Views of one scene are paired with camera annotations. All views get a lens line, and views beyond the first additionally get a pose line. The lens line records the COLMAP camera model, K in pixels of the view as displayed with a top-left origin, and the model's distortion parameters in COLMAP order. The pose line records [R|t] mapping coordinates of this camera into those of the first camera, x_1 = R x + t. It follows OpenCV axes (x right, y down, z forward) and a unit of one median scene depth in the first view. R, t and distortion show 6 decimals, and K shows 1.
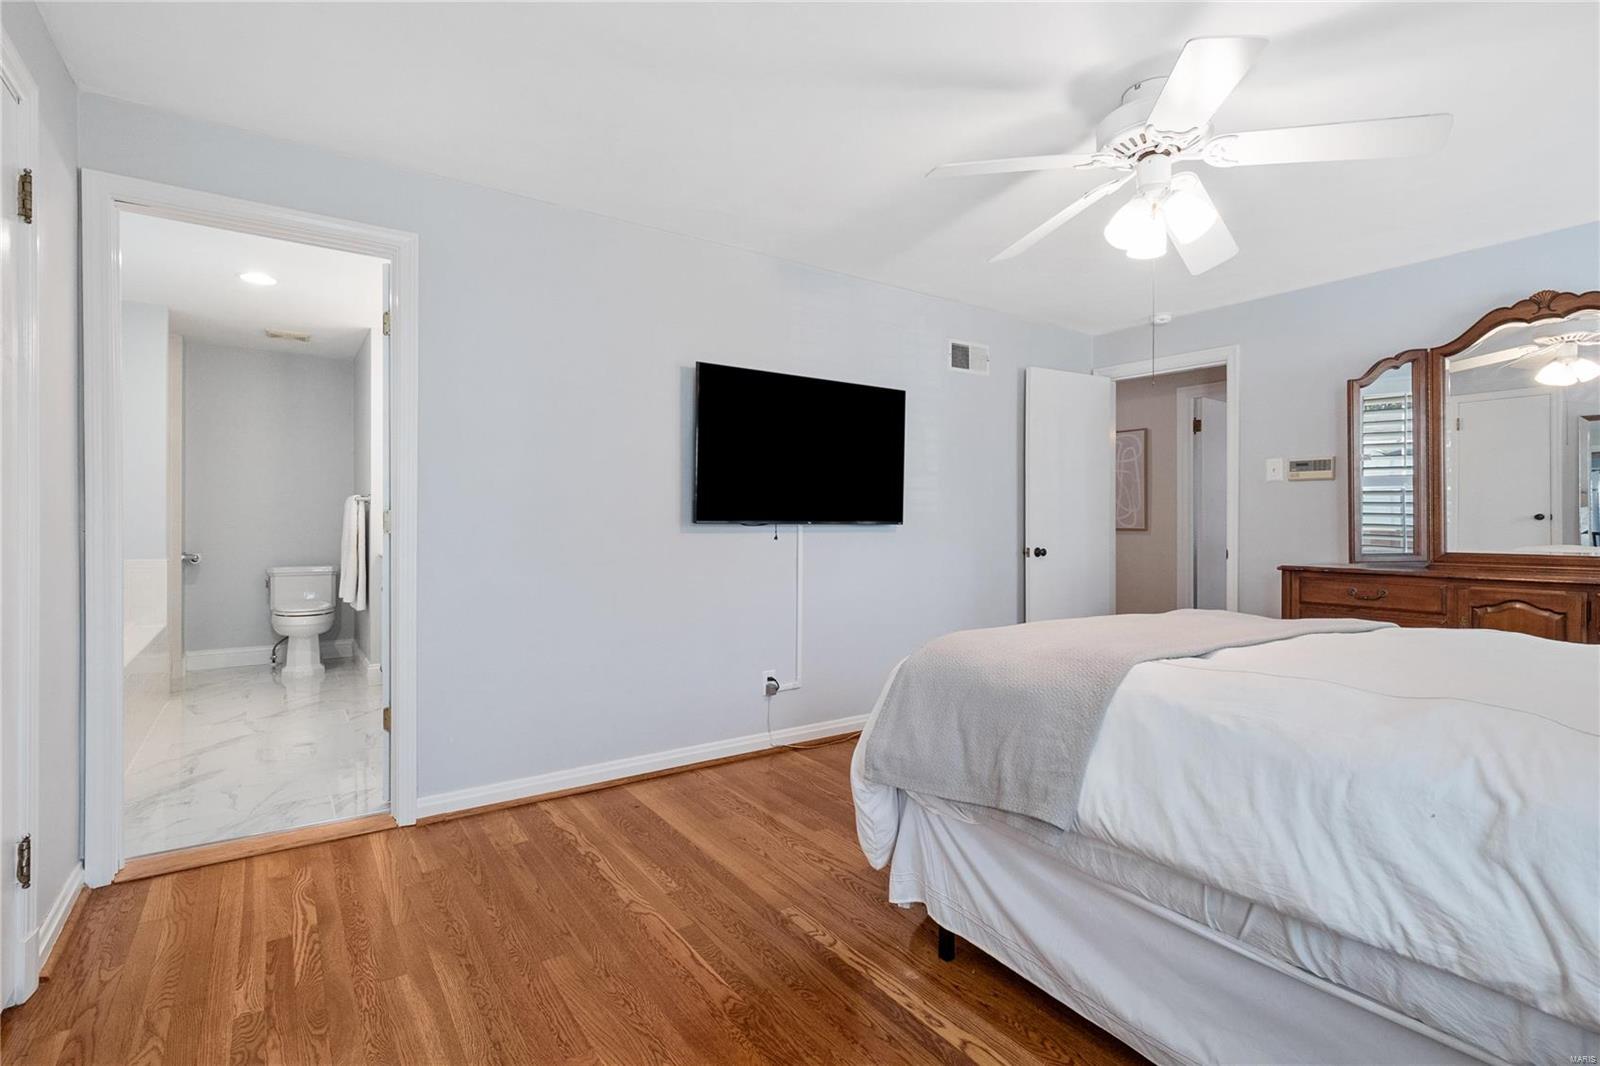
lens RADIAL K [[754.2, 0, 775.6], [0, 754.2, 519.0], [0, 0, 1]] dist [0.006848, -0.000329]
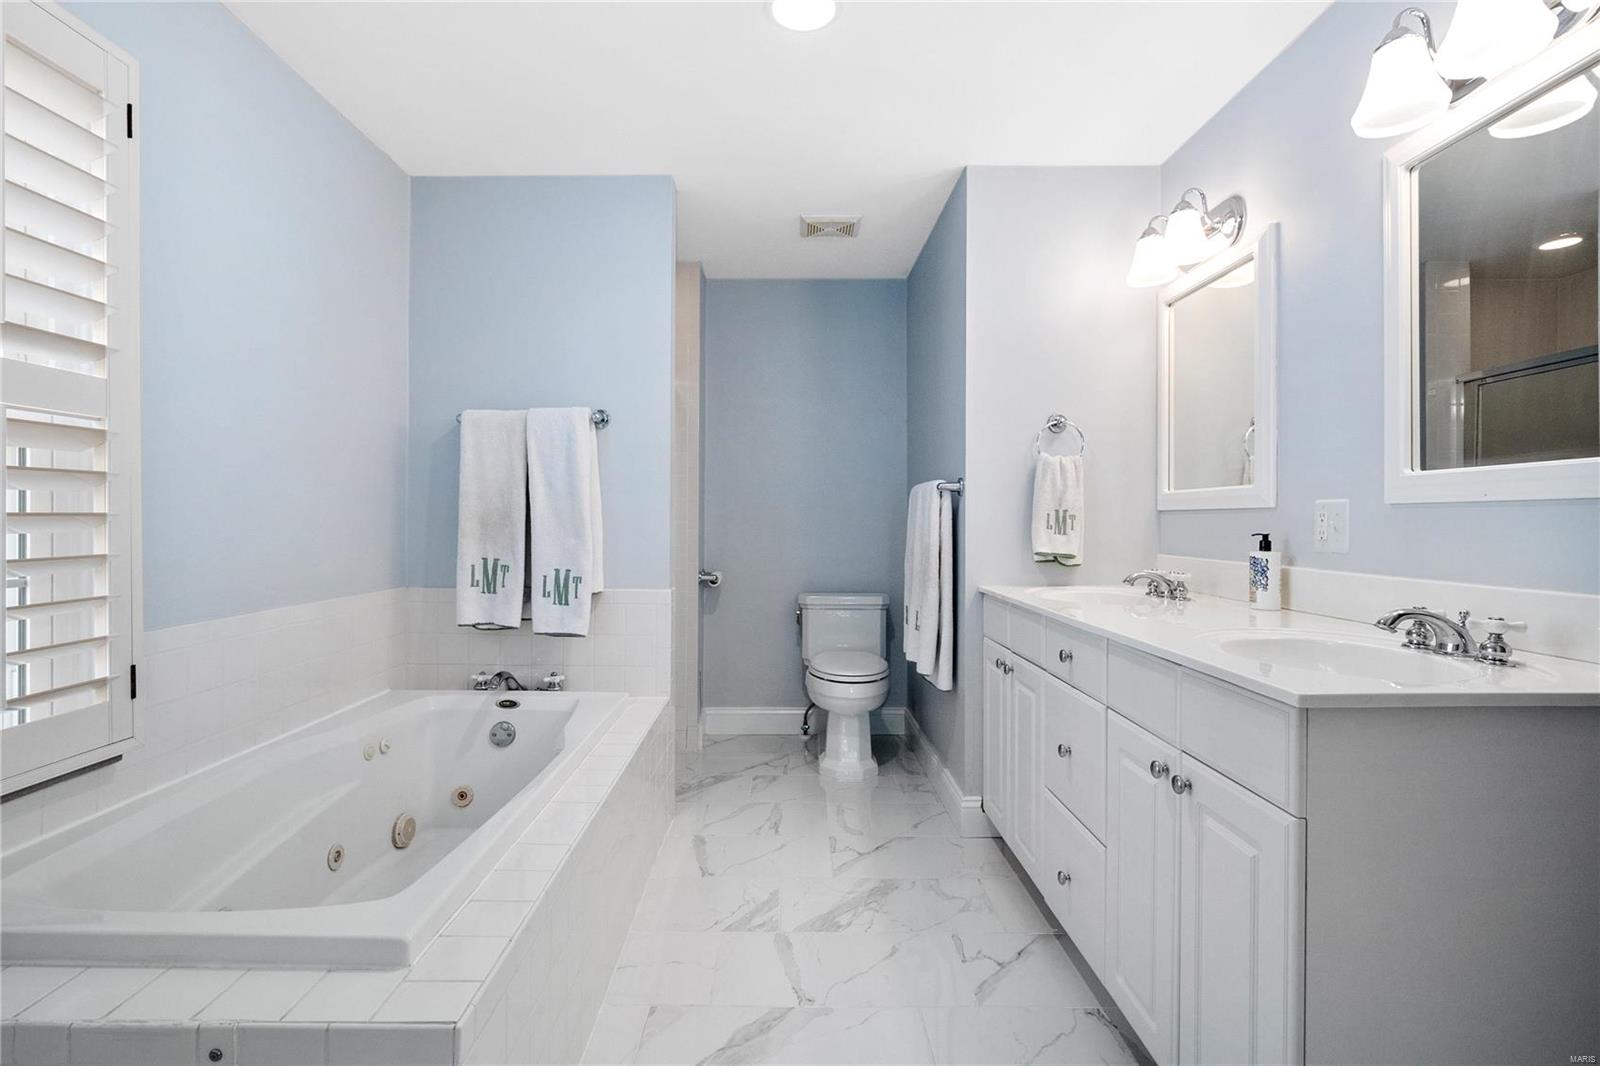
lens RADIAL K [[754.2, 0, 775.6], [0, 754.2, 519.0], [0, 0, 1]] dist [0.006848, -0.000329]
pose [[0.826245, -0.001200, -0.563310, -0.324139], [0.001068, 0.999999, -0.000564, -0.002863], [0.563310, -0.000135, 0.826246, 0.453641]]
